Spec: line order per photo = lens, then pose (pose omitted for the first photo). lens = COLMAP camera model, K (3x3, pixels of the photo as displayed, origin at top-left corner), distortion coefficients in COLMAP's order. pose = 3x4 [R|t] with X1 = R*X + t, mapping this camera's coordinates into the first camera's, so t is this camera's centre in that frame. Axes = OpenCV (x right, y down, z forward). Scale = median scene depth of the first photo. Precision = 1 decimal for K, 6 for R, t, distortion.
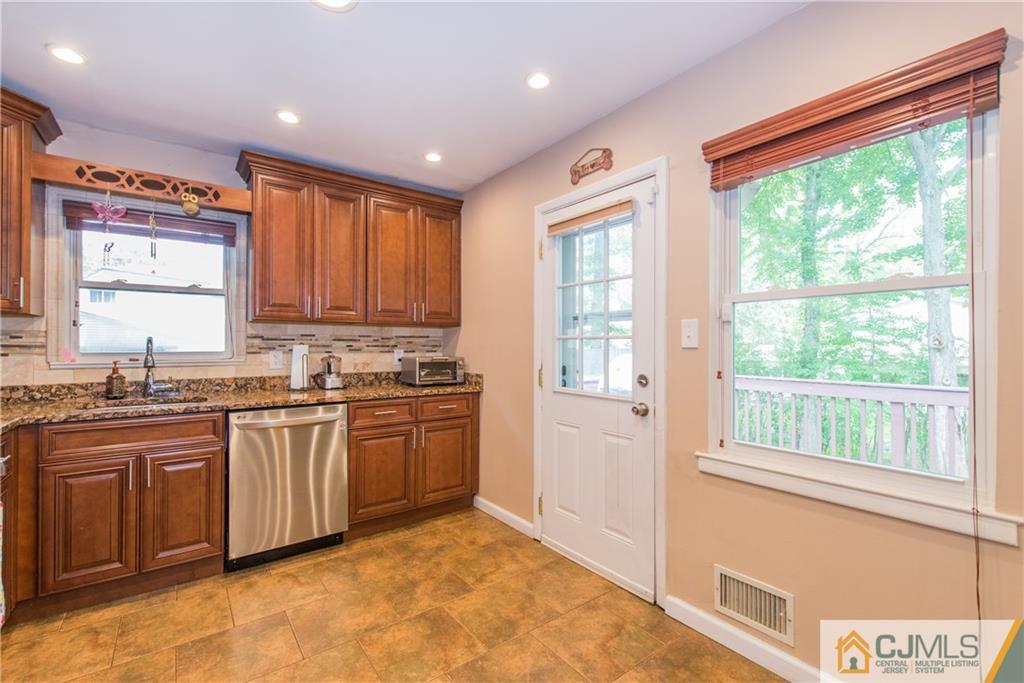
lens RADIAL K [[437.1, 0, 512.0], [0, 437.1, 341.5], [0, 0, 1]] dist [0.002088, -0.000260]
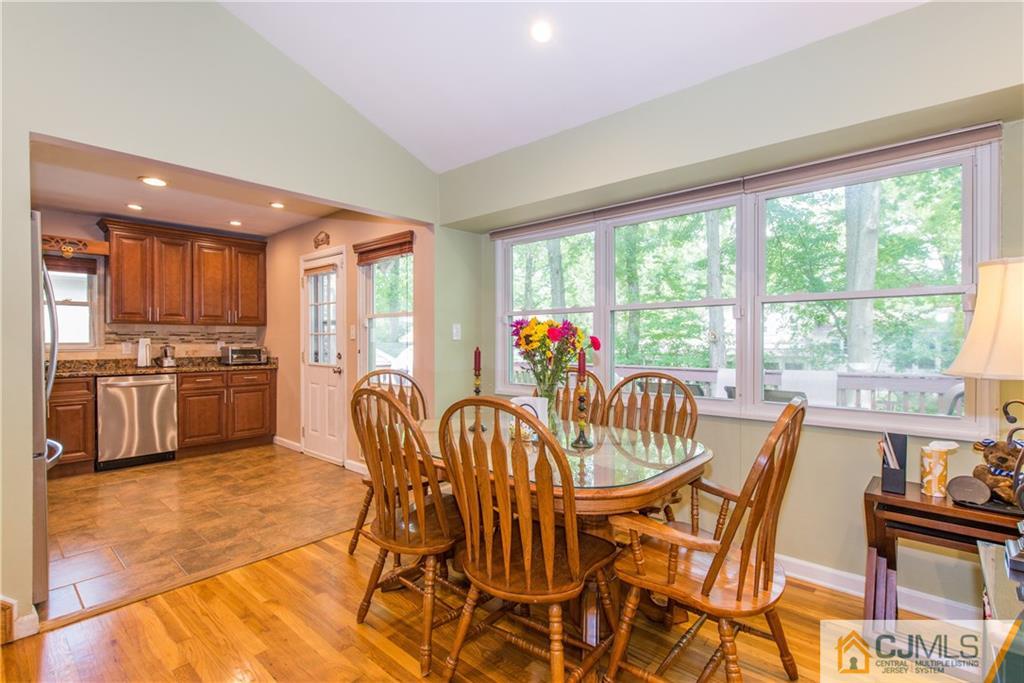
lens RADIAL K [[478.2, 0, 512.0], [0, 478.2, 341.5], [0, 0, 1]] dist [-0.000138, -0.000596]
pose [[0.980723, -0.001877, 0.195392, 0.476484], [-0.000580, 0.999921, 0.012520, -0.002888], [-0.195400, -0.012392, 0.980645, -0.944048]]
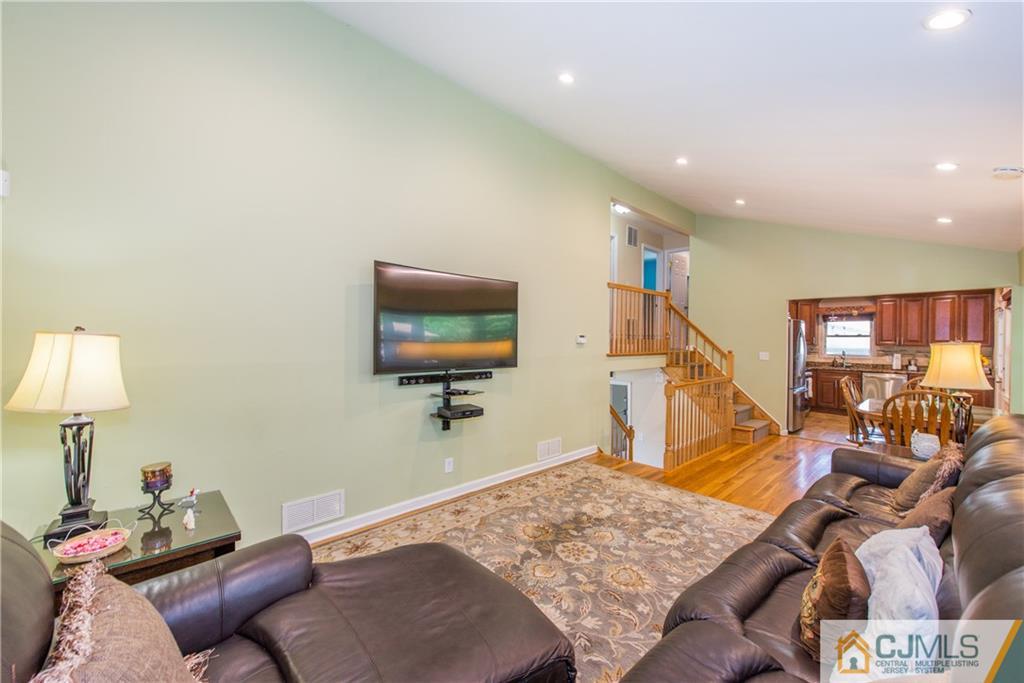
lens RADIAL K [[377.0, 0, 512.0], [0, 377.0, 341.5], [0, 0, 1]] dist [-0.000731, -0.000108]
pose [[0.074405, 0.004017, -0.997220, 1.844070], [0.002124, 0.999989, 0.004187, -0.091965], [0.997226, -0.002429, 0.074396, -1.751020]]
